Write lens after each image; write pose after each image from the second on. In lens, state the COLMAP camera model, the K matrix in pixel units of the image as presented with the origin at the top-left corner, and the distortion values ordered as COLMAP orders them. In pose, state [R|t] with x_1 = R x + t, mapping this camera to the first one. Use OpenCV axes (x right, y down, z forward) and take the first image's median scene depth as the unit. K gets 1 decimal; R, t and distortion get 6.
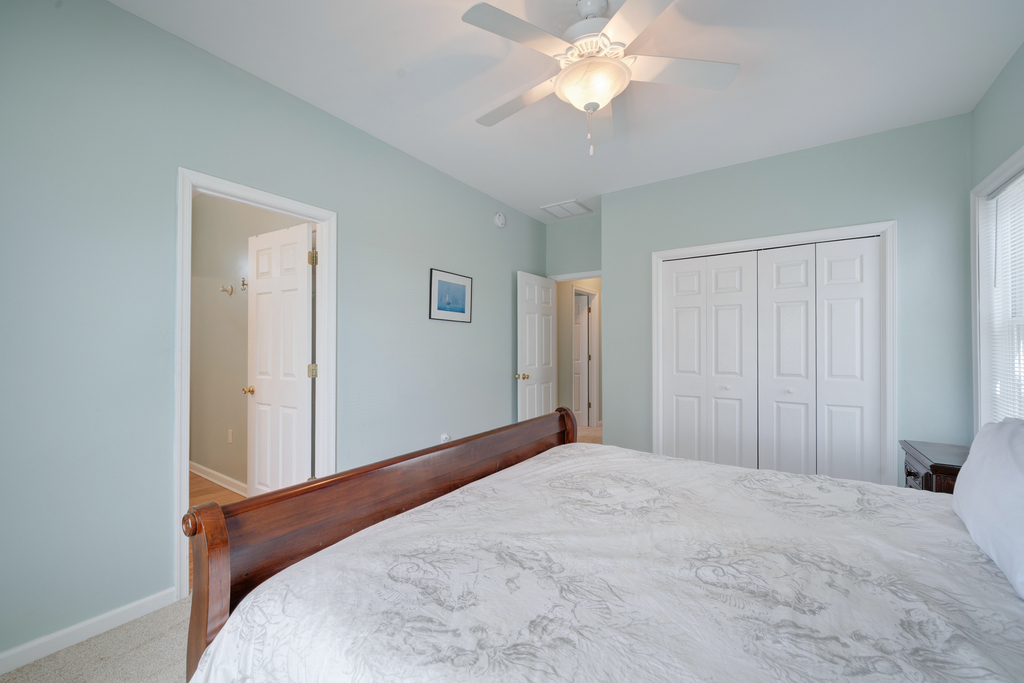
lens RADIAL K [[408.0, 0, 506.4], [0, 408.0, 345.2], [0, 0, 1]] dist [-0.001381, -0.000059]
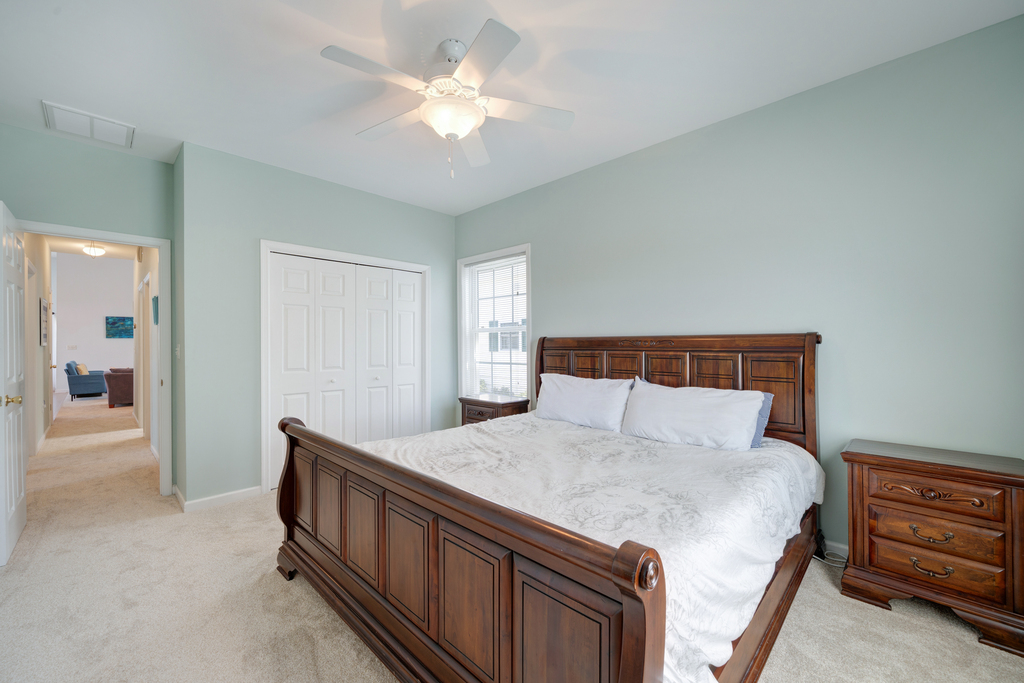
lens RADIAL K [[408.0, 0, 506.4], [0, 408.0, 345.2], [0, 0, 1]] dist [-0.001381, -0.000059]
pose [[0.170817, -0.003141, 0.985298, -0.908698], [-0.001431, 0.999993, 0.003436, 0.004269], [-0.985302, -0.001997, 0.170811, 0.652149]]
